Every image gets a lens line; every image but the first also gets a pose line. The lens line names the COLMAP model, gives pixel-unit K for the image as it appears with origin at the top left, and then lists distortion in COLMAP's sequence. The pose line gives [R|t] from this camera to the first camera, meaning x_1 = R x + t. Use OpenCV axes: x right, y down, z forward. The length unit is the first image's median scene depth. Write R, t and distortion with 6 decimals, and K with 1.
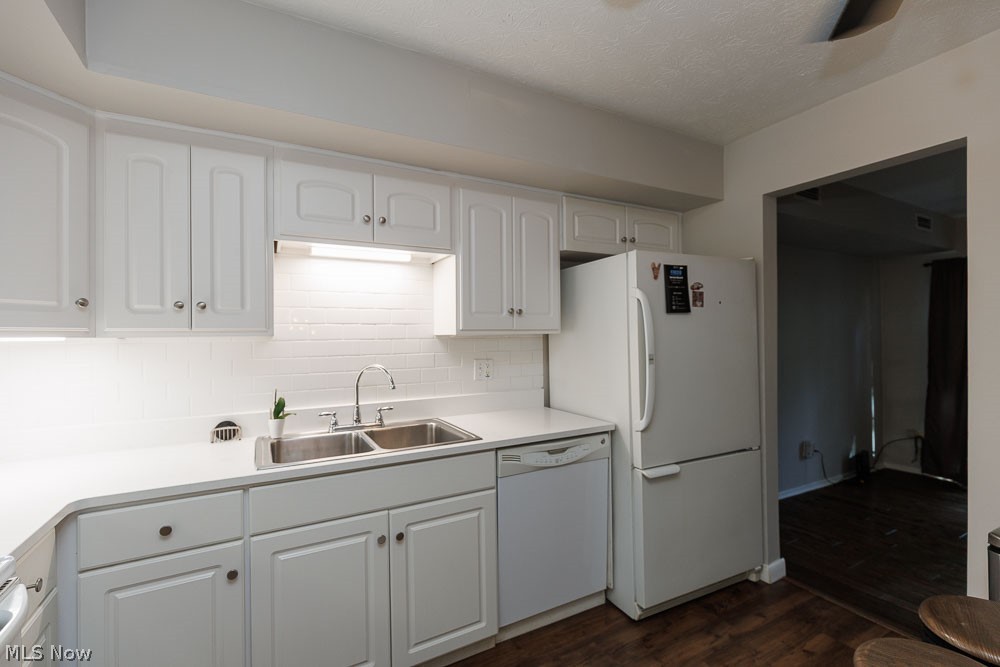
lens RADIAL K [[444.7, 0, 507.2], [0, 444.7, 334.0], [0, 0, 1]] dist [0.004686, -0.006049]
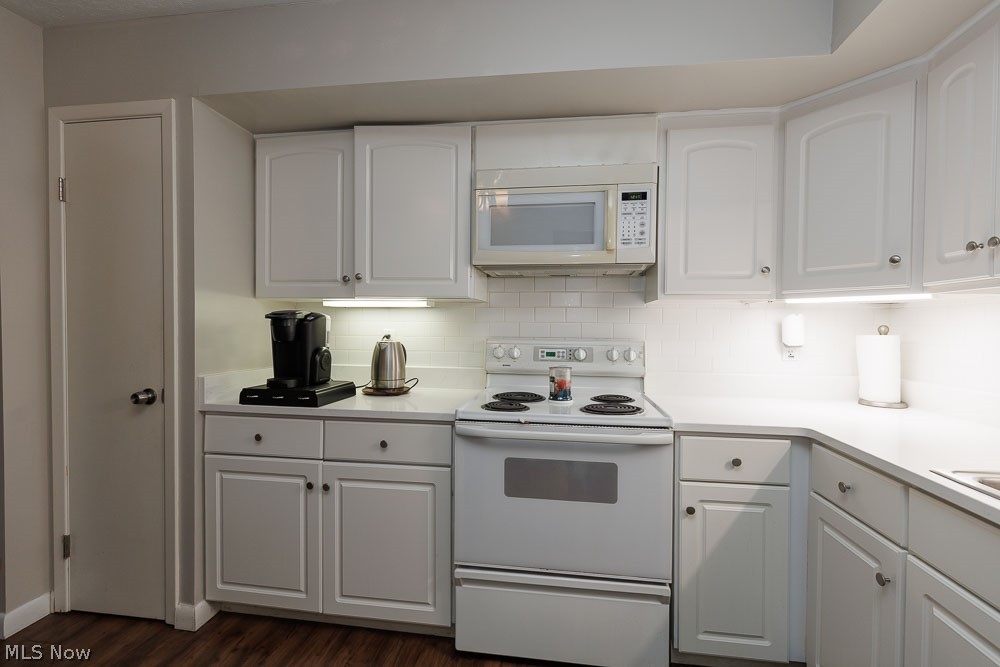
lens RADIAL K [[445.2, 0, 501.4], [0, 445.2, 332.9], [0, 0, 1]] dist [0.003167, -0.000852]
pose [[-0.611470, 0.020407, -0.791005, 0.299329], [0.005266, 0.999750, 0.021722, 0.050372], [0.791250, 0.009117, -0.611424, 0.655479]]
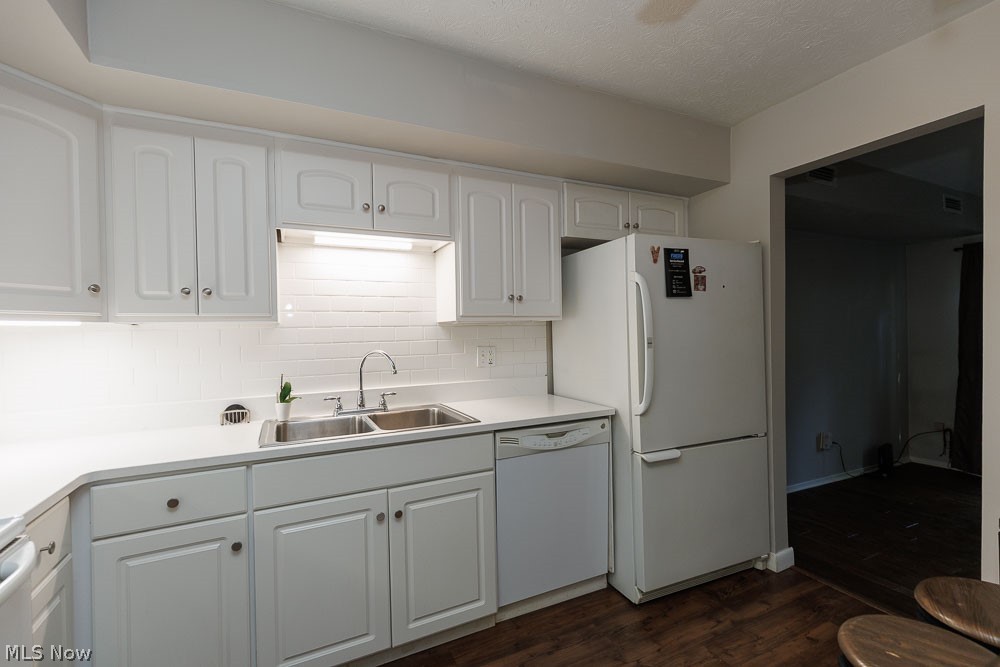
lens RADIAL K [[444.7, 0, 505.2], [0, 444.7, 335.3], [0, 0, 1]] dist [0.004686, -0.006049]
pose [[0.998916, -0.006841, -0.046041, 0.045839], [0.007410, 0.999898, 0.012208, 0.024582], [0.045953, -0.012536, 0.998865, -0.007800]]
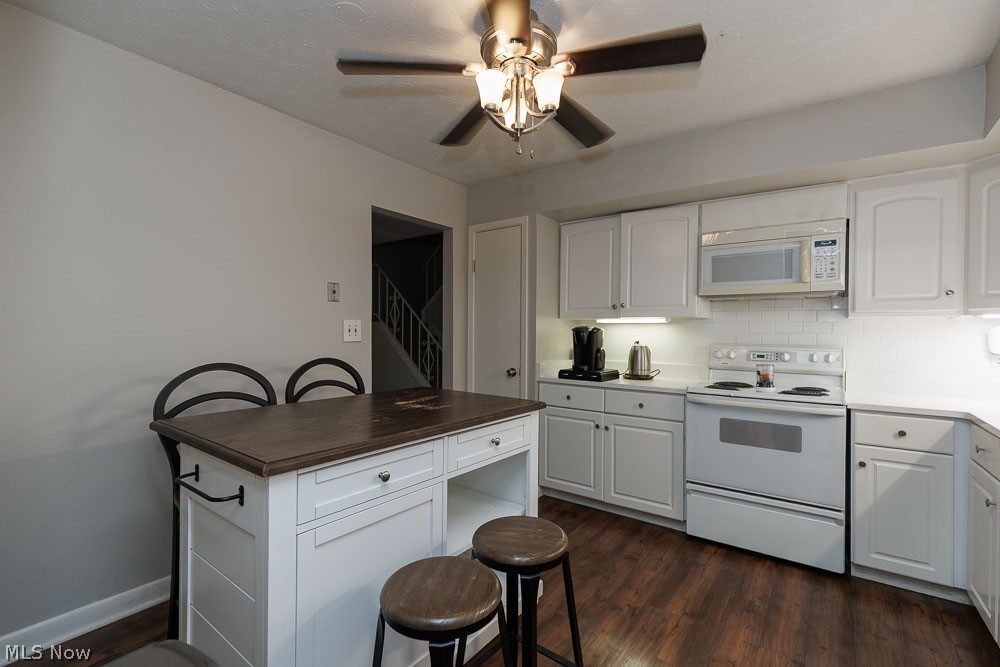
lens RADIAL K [[445.2, 0, 501.6], [0, 445.2, 333.3], [0, 0, 1]] dist [0.003167, -0.000852]
pose [[-0.911685, 0.005324, -0.410855, 0.774530], [0.005023, 0.999986, 0.001812, 0.042146], [0.410859, -0.000412, -0.911699, 1.092150]]
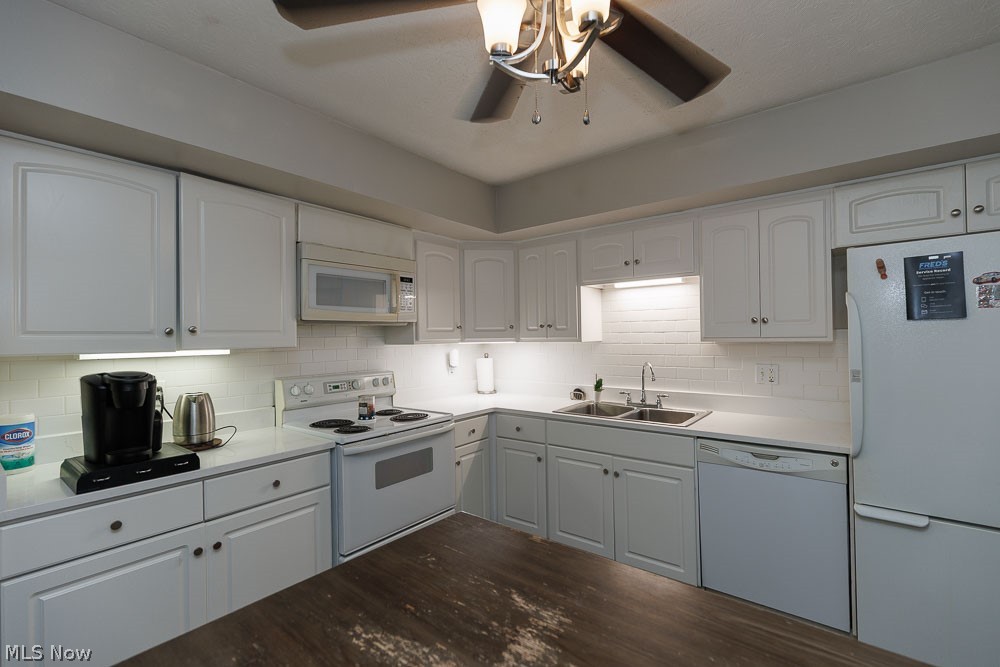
lens RADIAL K [[445.2, 0, 502.3], [0, 445.2, 332.1], [0, 0, 1]] dist [0.003167, -0.000852]
pose [[0.384739, 0.001071, -0.923025, 0.844582], [0.017100, 0.999819, 0.008288, -0.046305], [0.922867, -0.018972, 0.384652, 0.042315]]
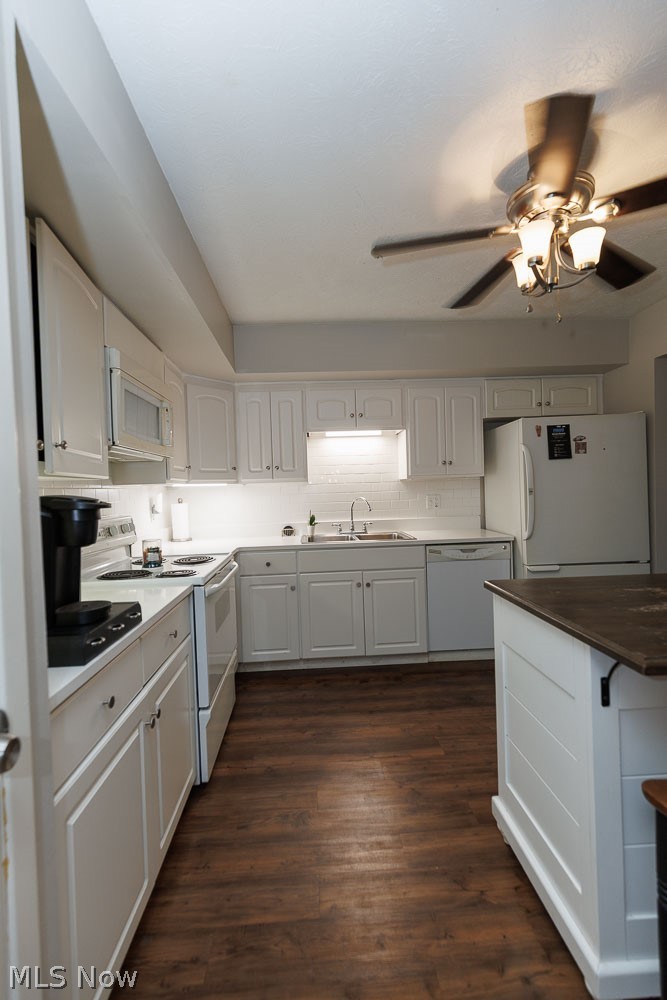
lens RADIAL K [[445.2, 0, 329.8], [0, 445.2, 499.4], [0, 0, 1]] dist [0.003167, -0.000852]
pose [[0.896182, -0.007014, -0.443631, 0.377517], [0.023203, 0.999248, 0.031073, 0.021521], [0.443080, -0.038141, 0.895671, -0.628296]]
